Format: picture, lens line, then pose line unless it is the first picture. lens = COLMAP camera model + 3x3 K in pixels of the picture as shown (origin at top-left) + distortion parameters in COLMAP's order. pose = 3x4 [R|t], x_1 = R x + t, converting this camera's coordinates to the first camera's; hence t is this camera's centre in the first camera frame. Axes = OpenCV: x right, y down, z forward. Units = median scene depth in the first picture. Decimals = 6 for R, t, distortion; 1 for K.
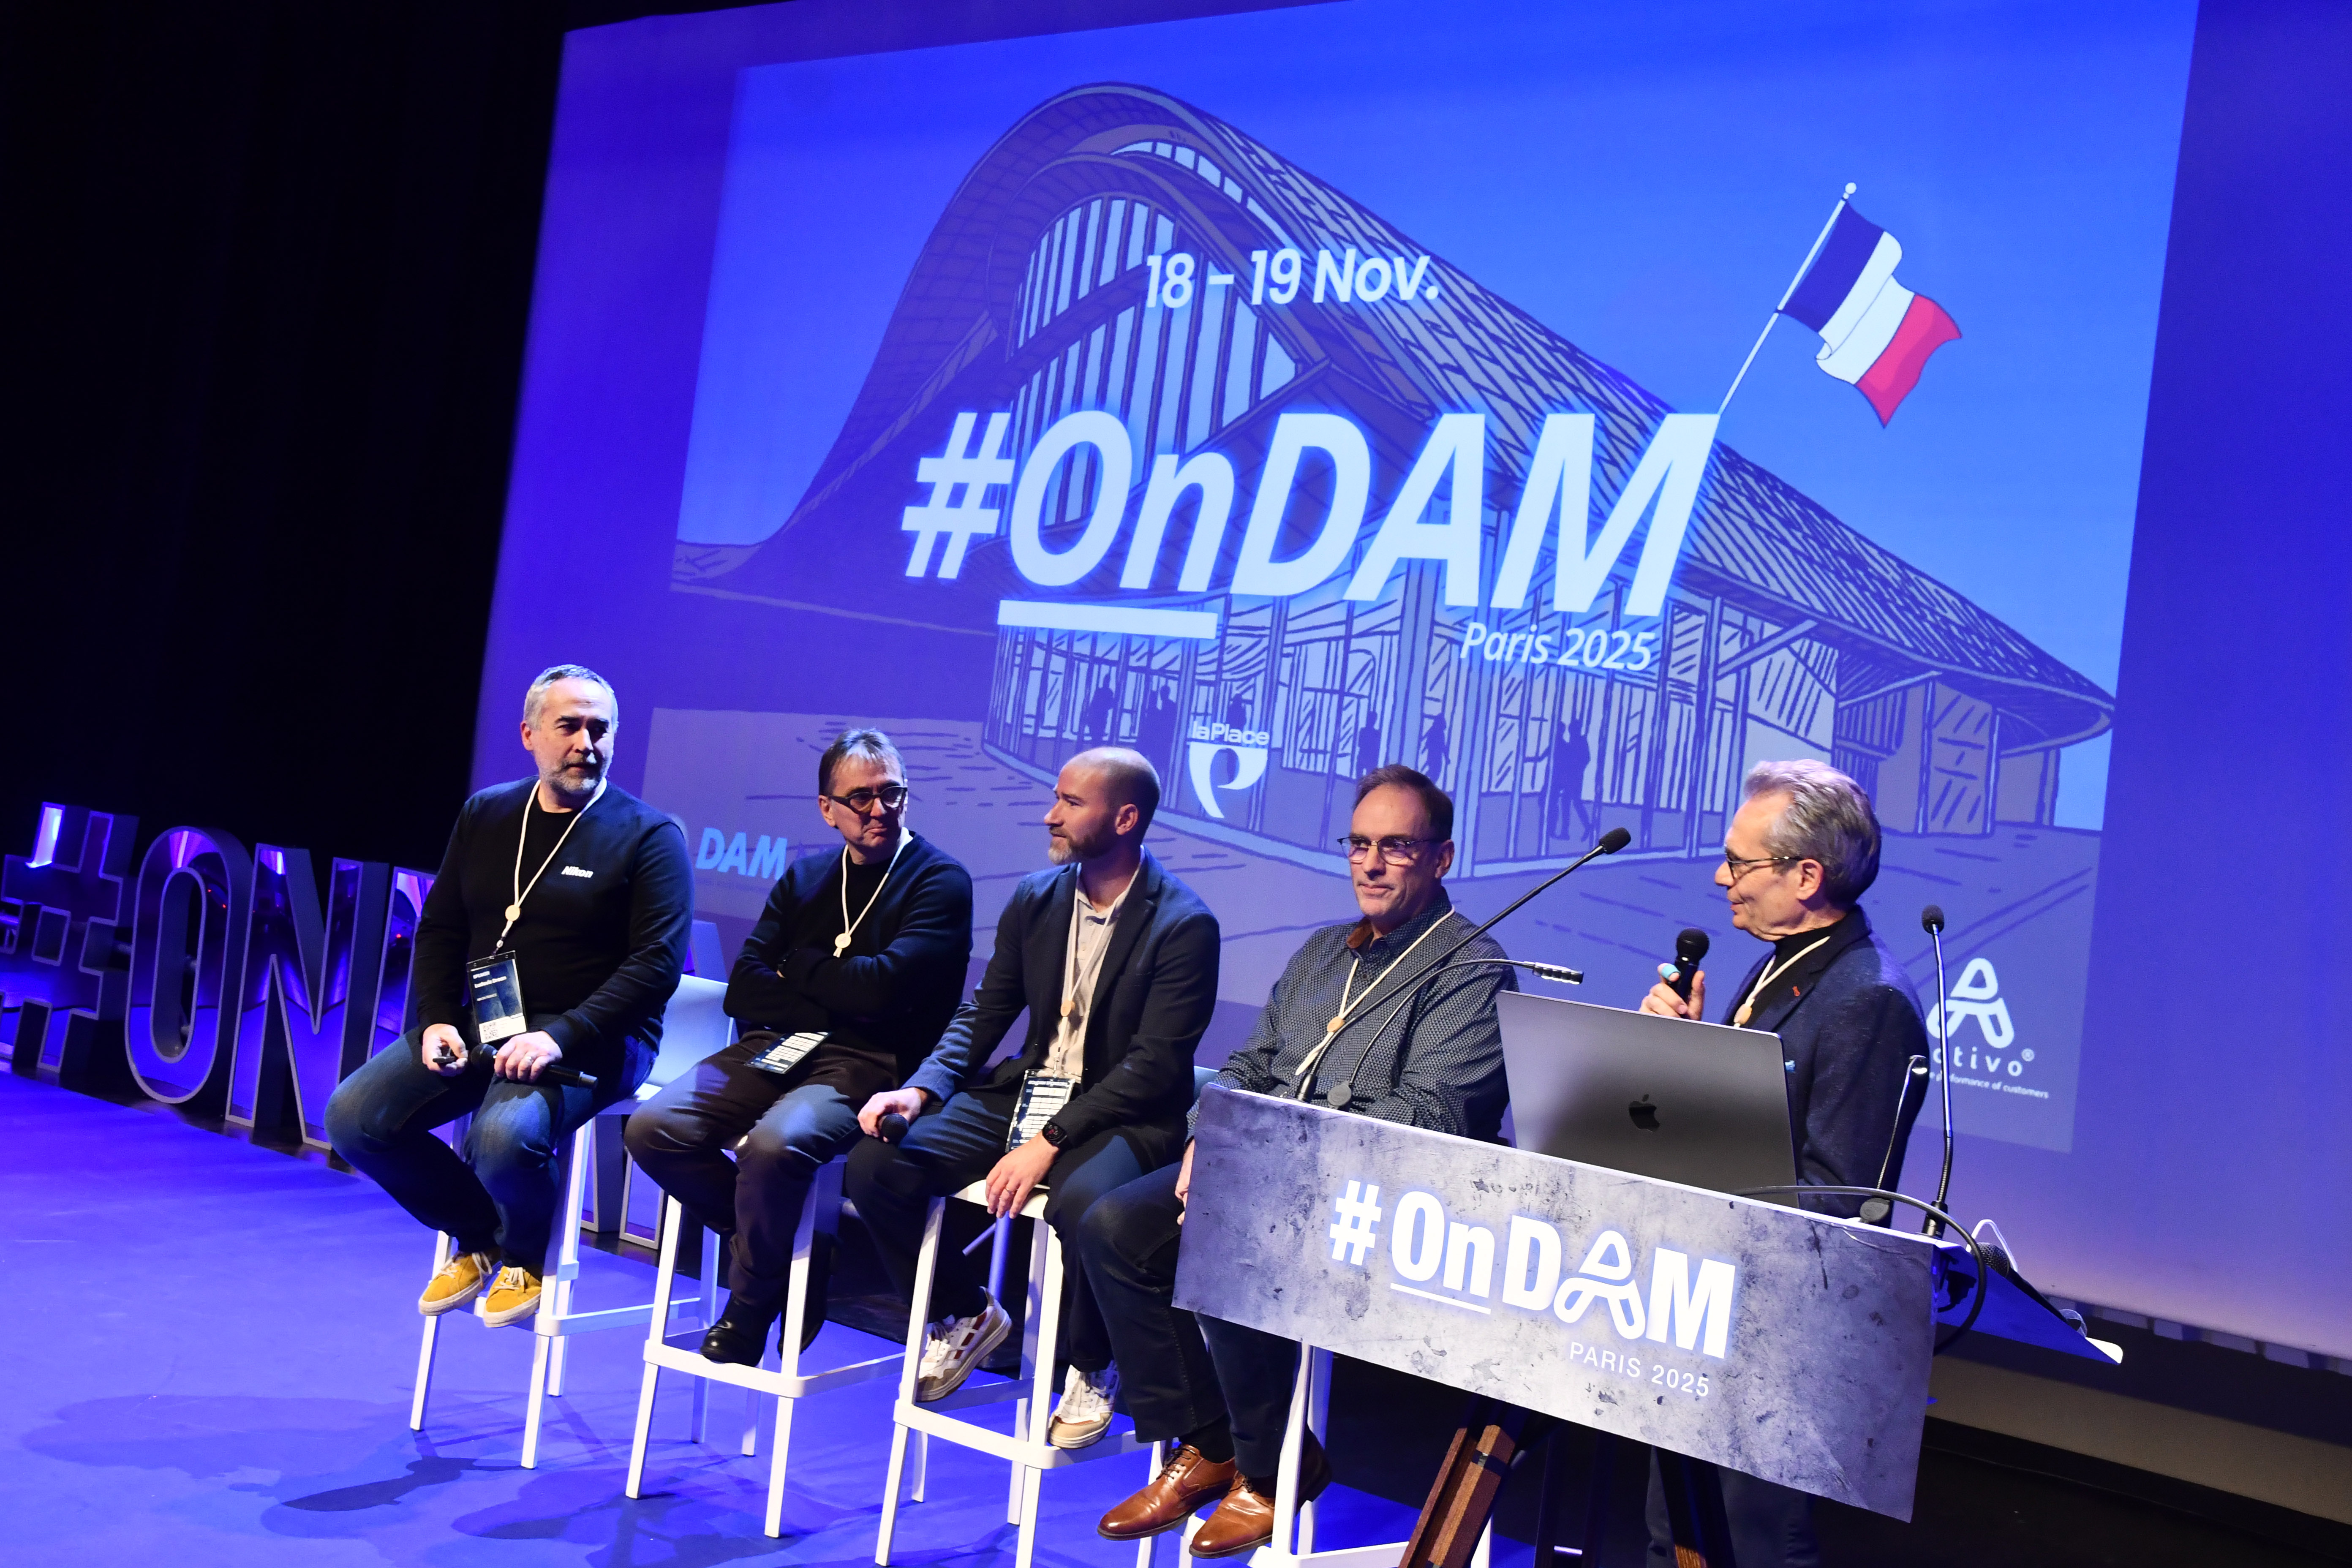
lens RADIAL K [[2664.8, 0, 1180.6], [0, 2664.8, 847.5], [0, 0, 1]] dist [0.030995, 0.305589]
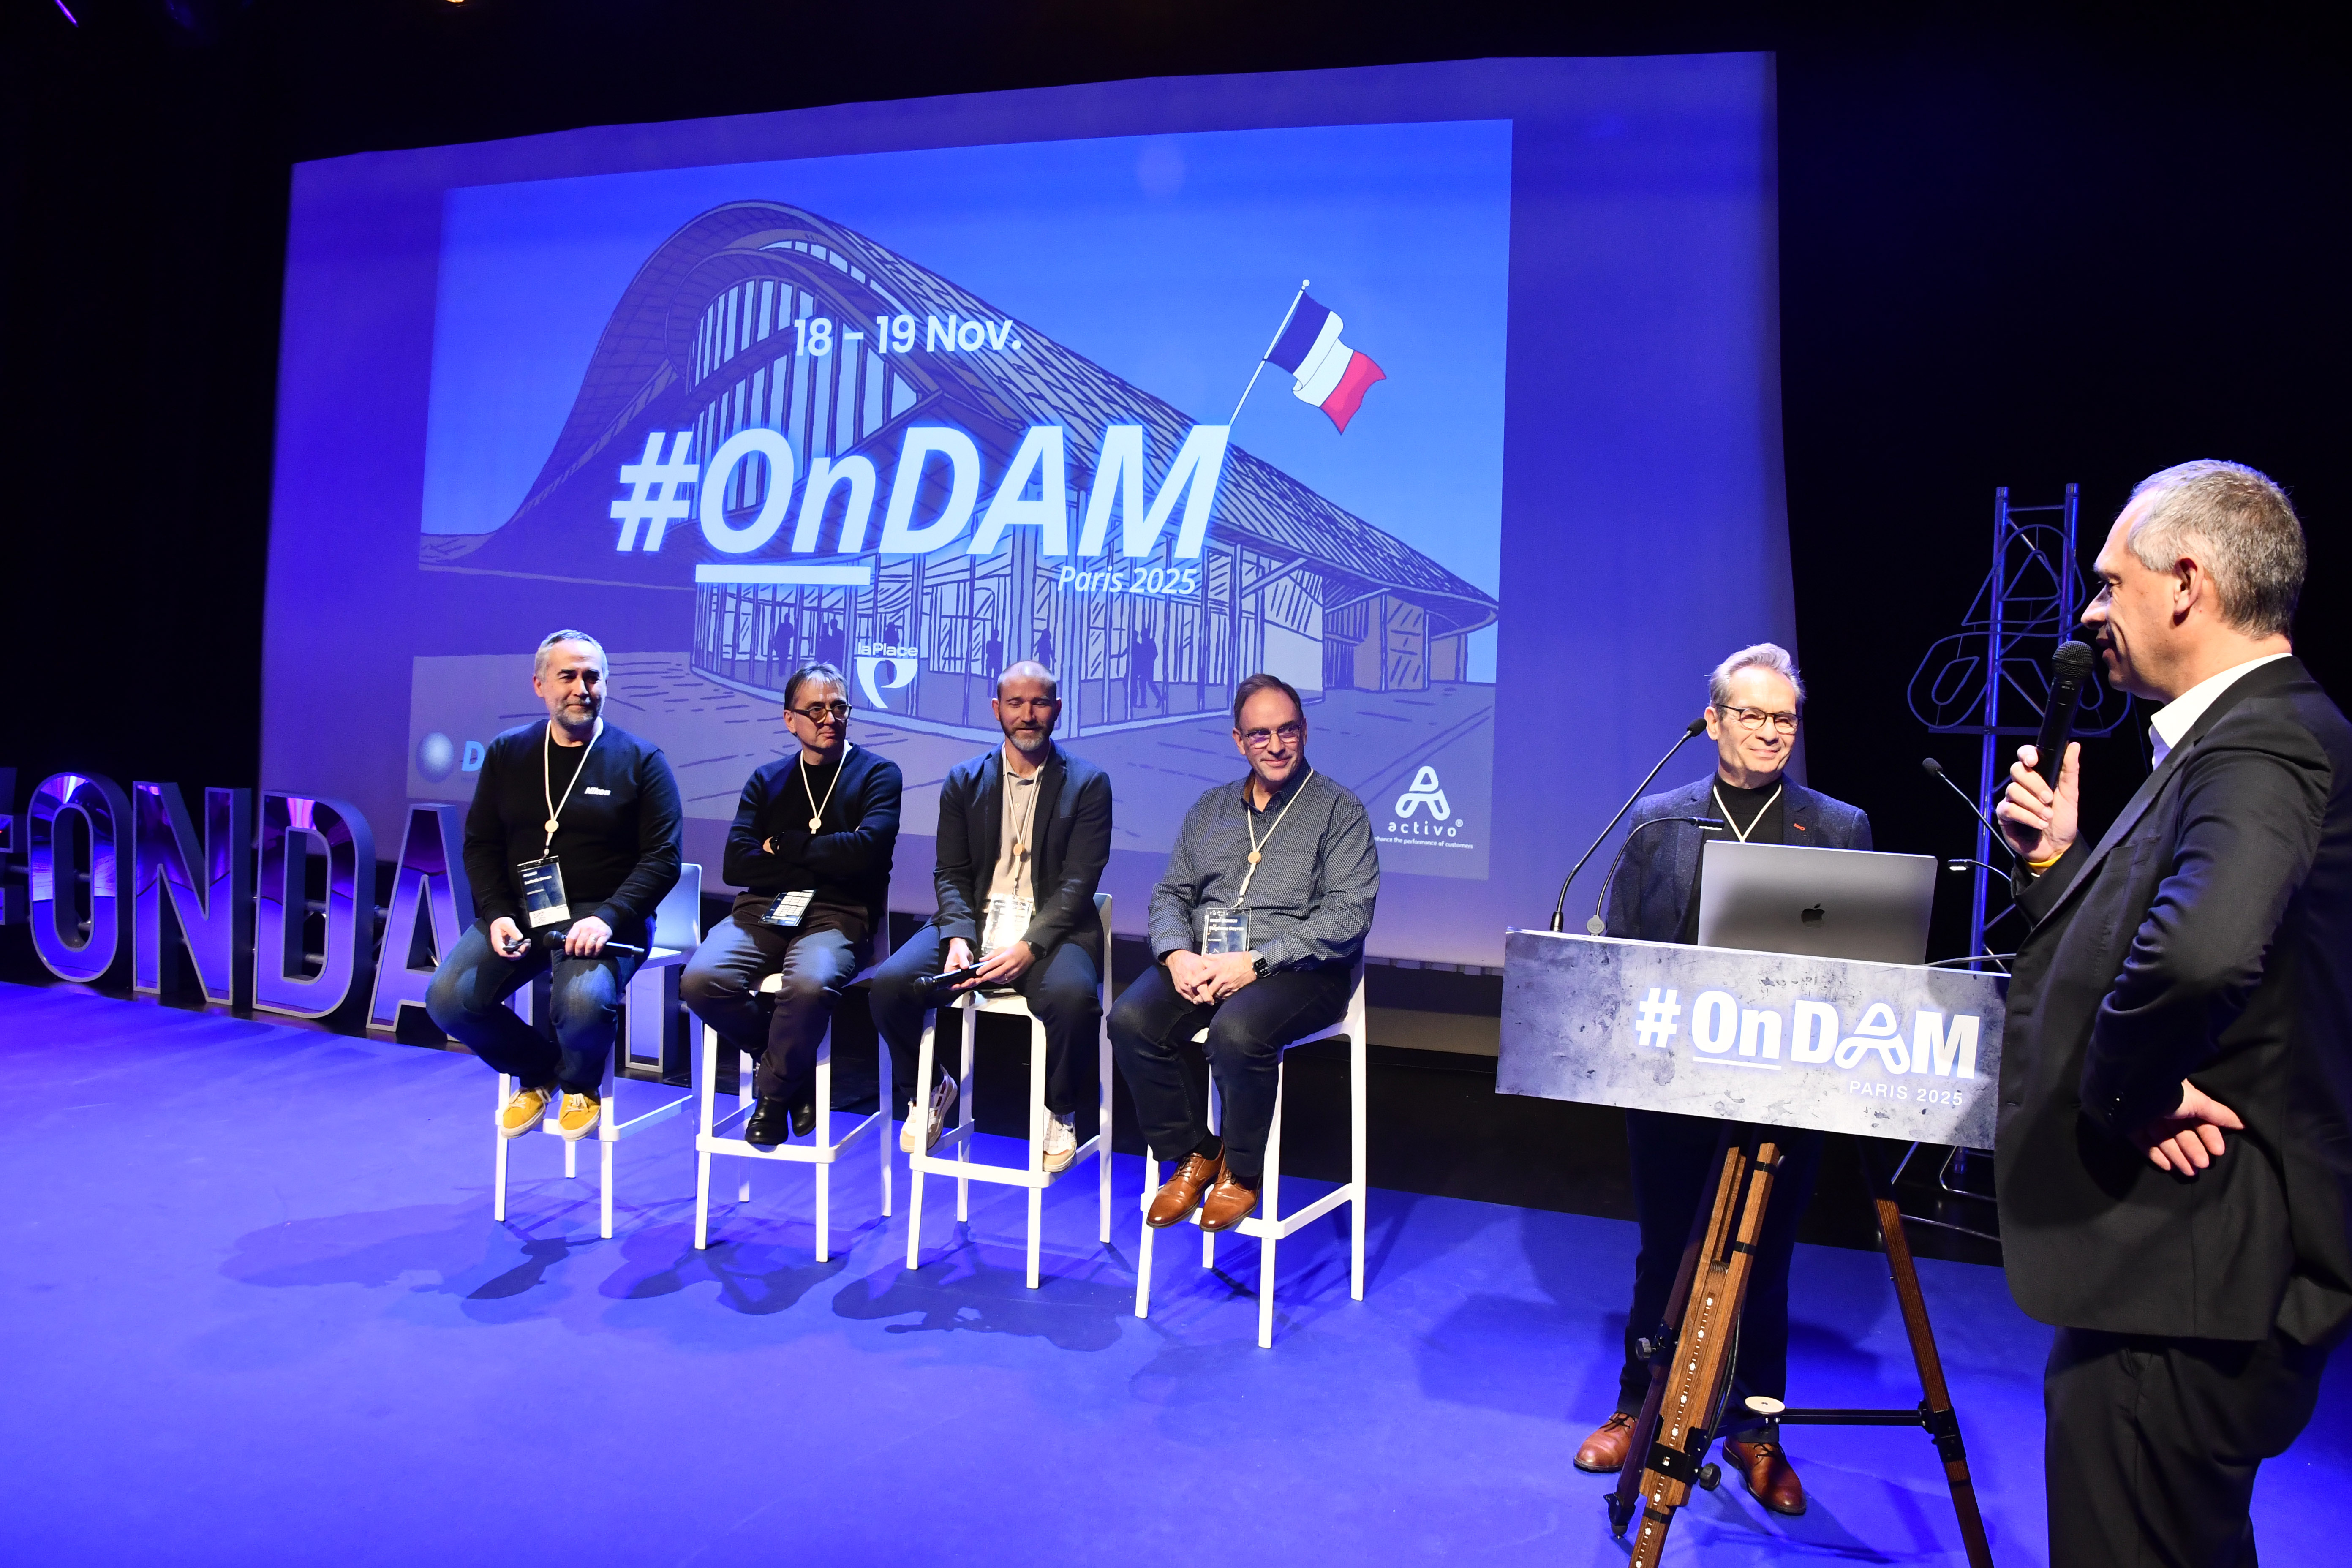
lens RADIAL K [[1654.4, 0, 1177.2], [0, 1654.4, 829.3], [0, 0, 1]] dist [-0.138100, 0.083354]
pose [[0.931462, -0.093228, 0.351690, -0.182288], [0.064636, 0.993639, 0.092211, -0.020722], [-0.358050, -0.063159, 0.931564, 0.119176]]
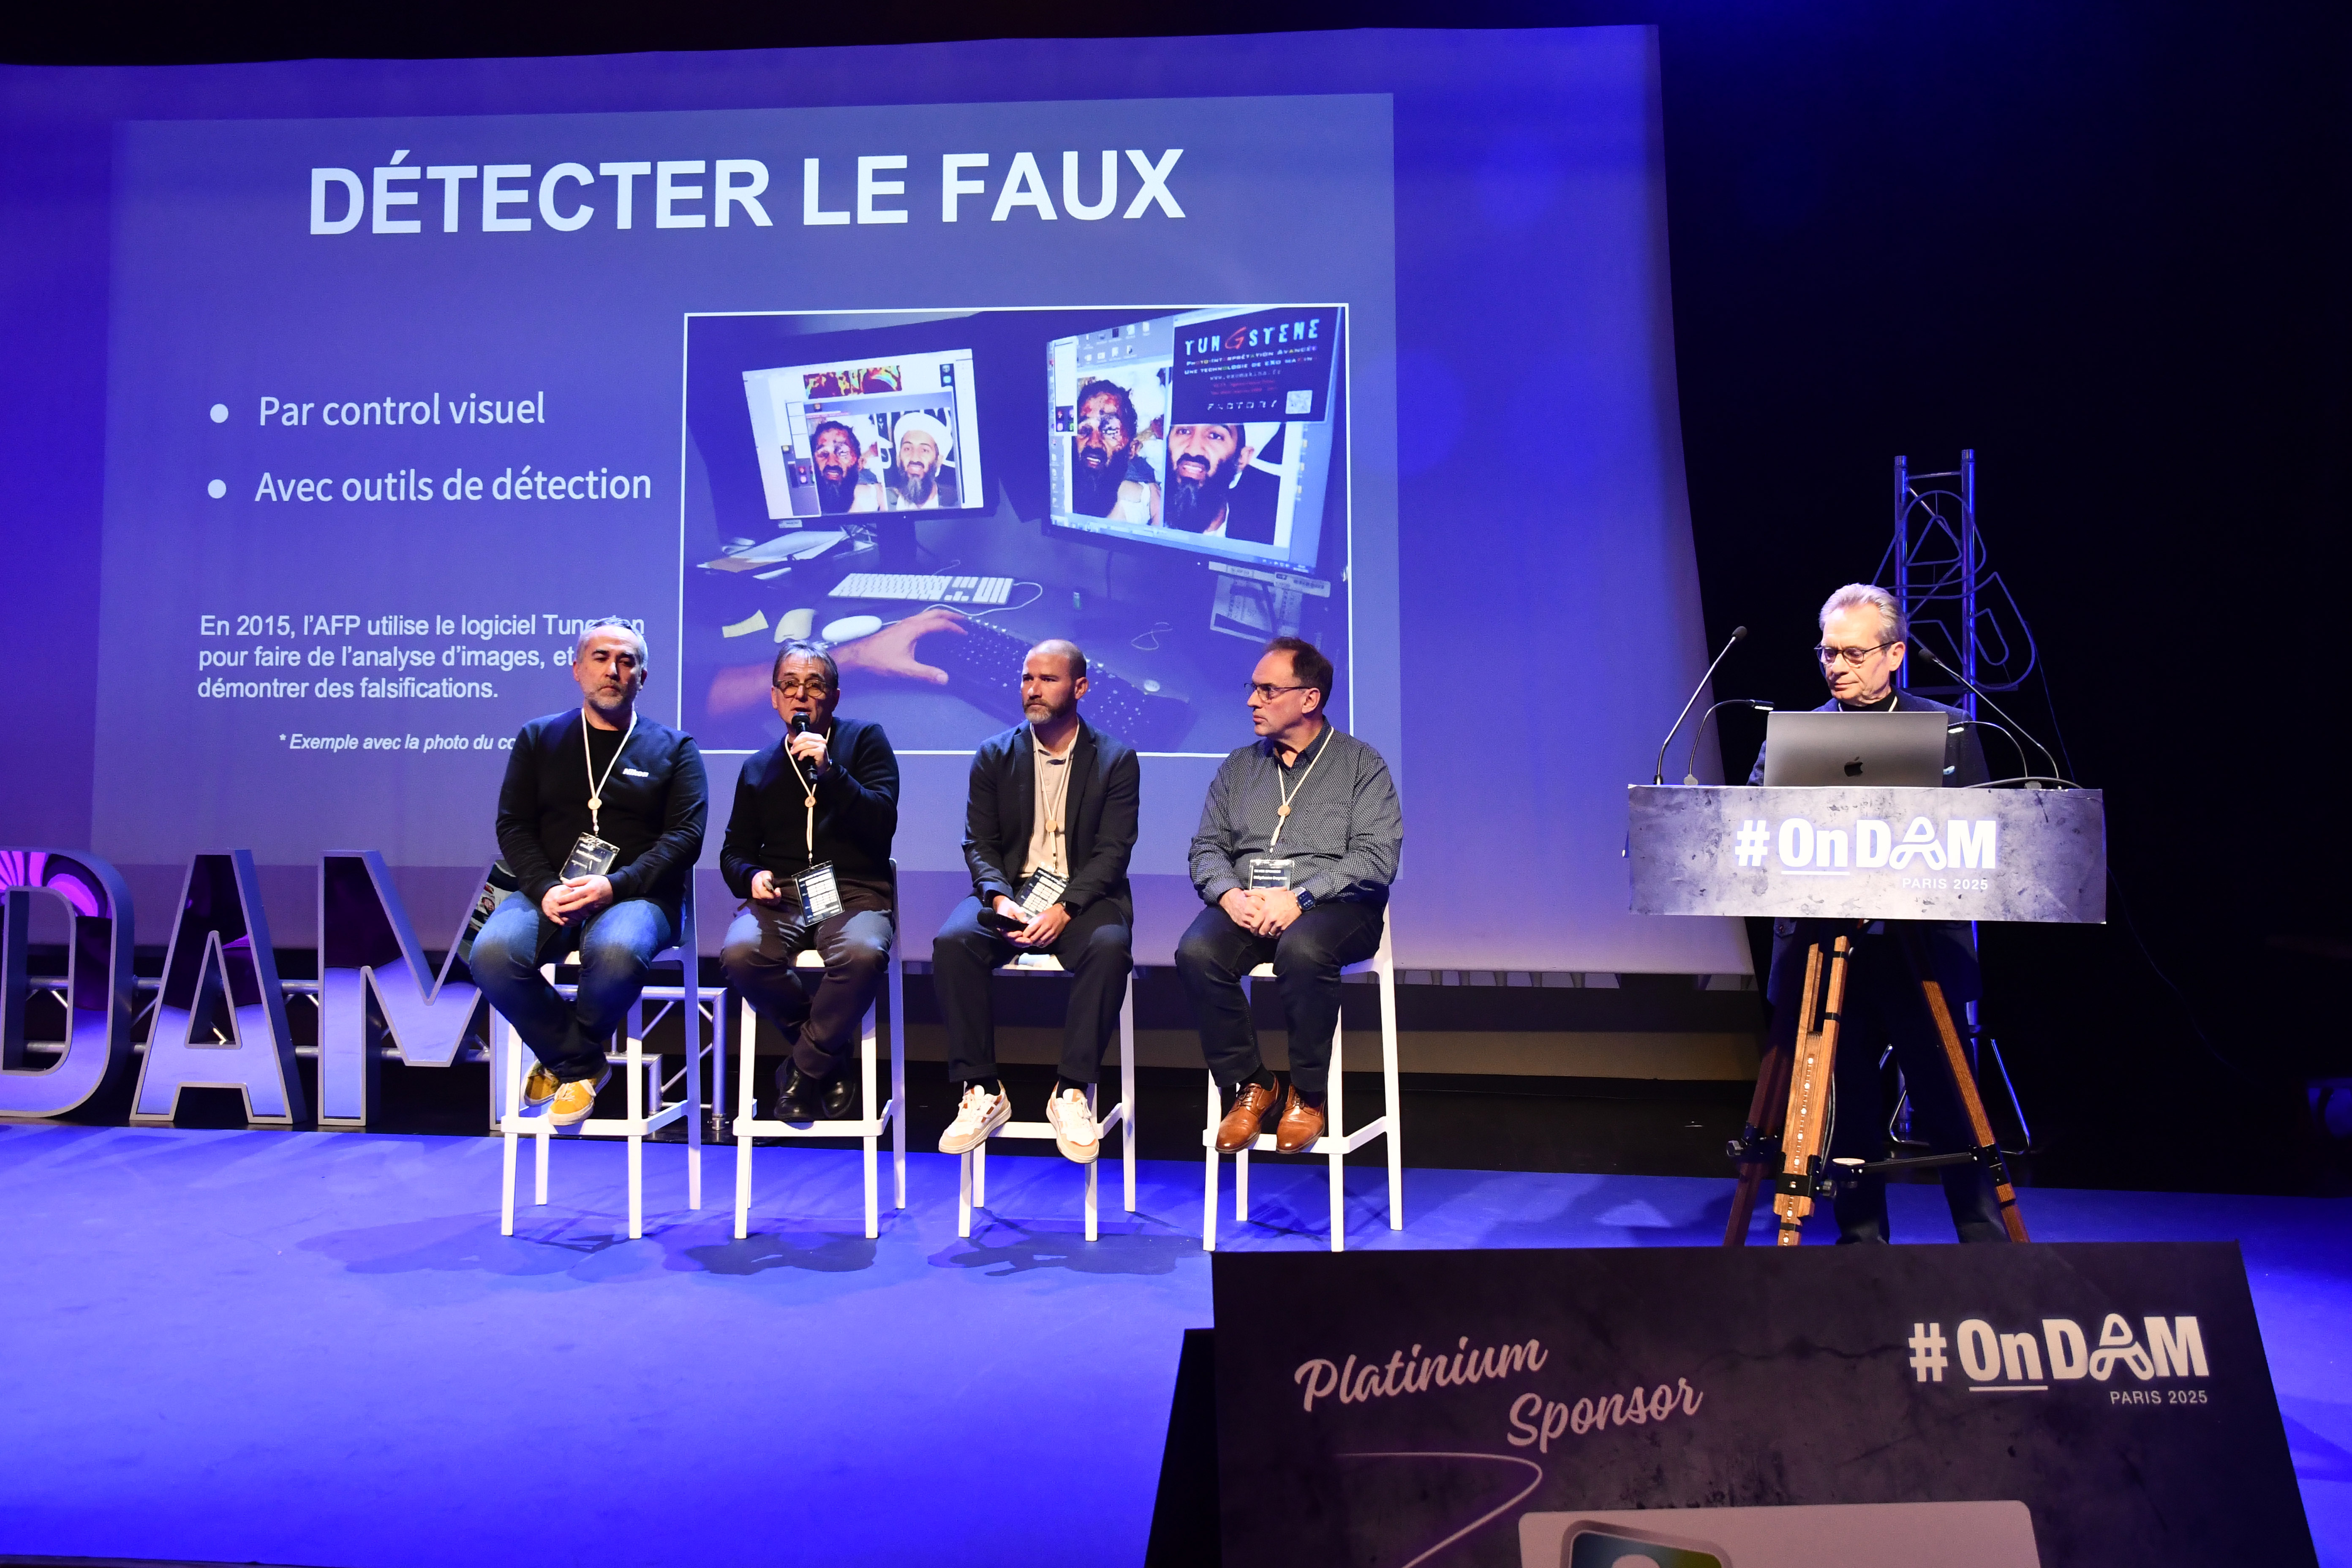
lens RADIAL K [[2154.3, 0, 1190.9], [0, 2154.3, 837.5], [0, 0, 1]] dist [-0.043748, 0.135550]
pose [[0.843773, -0.112680, 0.524738, -0.403229], [0.100118, 0.993596, 0.052372, 0.009020], [-0.527279, 0.008346, 0.849651, -0.013859]]
